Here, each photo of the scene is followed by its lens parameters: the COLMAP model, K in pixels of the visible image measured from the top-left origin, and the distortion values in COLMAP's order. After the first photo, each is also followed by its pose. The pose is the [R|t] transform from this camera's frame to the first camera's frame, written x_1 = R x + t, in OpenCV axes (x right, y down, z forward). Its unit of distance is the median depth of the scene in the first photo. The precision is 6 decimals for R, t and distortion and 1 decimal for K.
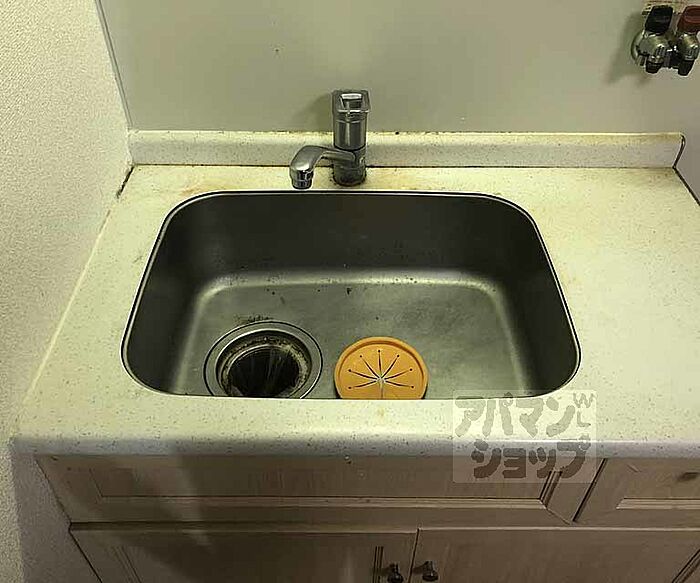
lens RADIAL K [[637.1, 0, 351.0], [0, 637.1, 278.5], [0, 0, 1]] dist [0.030993, -0.008131]
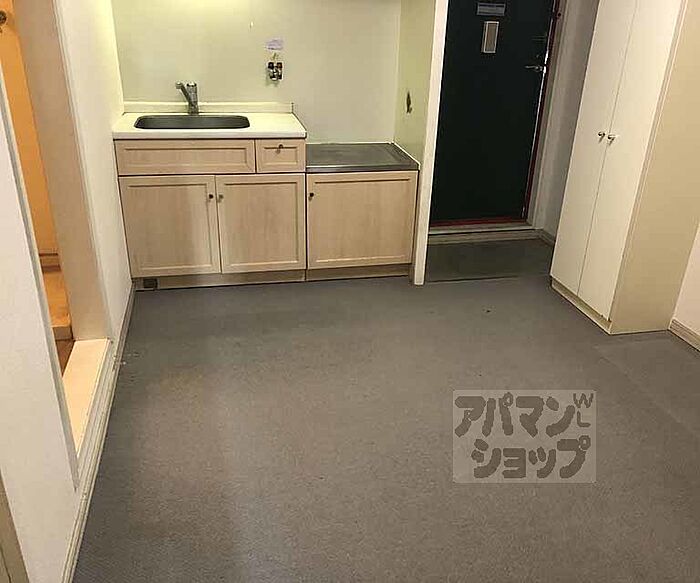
lens RADIAL K [[637.1, 0, 351.0], [0, 637.1, 278.5], [0, 0, 1]] dist [0.030993, -0.008131]
pose [[0.979071, -0.061951, 0.193859, 0.100757], [0.121940, 0.941202, -0.315072, 1.794574], [-0.162942, 0.332117, 0.929058, -1.936027]]
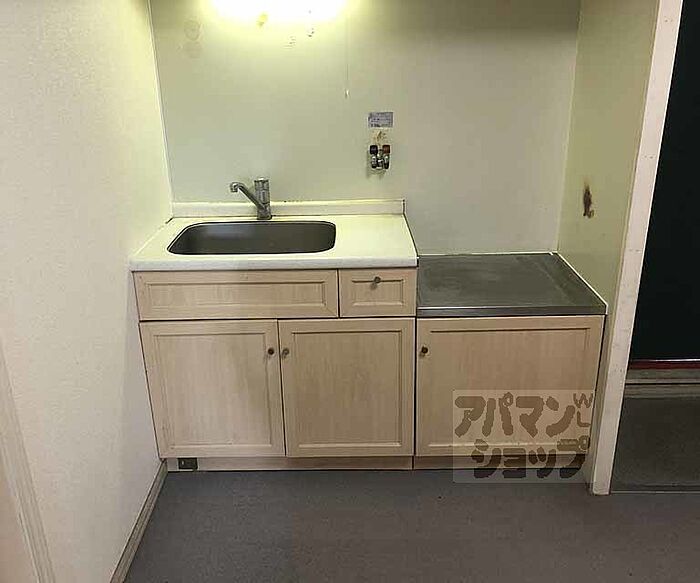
lens RADIAL K [[635.5, 0, 334.5], [0, 635.5, 279.8], [0, 0, 1]] dist [0.063425, -0.007018]
pose [[0.999162, -0.020082, -0.035653, 0.337898], [0.004838, 0.923160, -0.384385, 0.958983], [0.040633, 0.383891, 0.922484, -1.074339]]
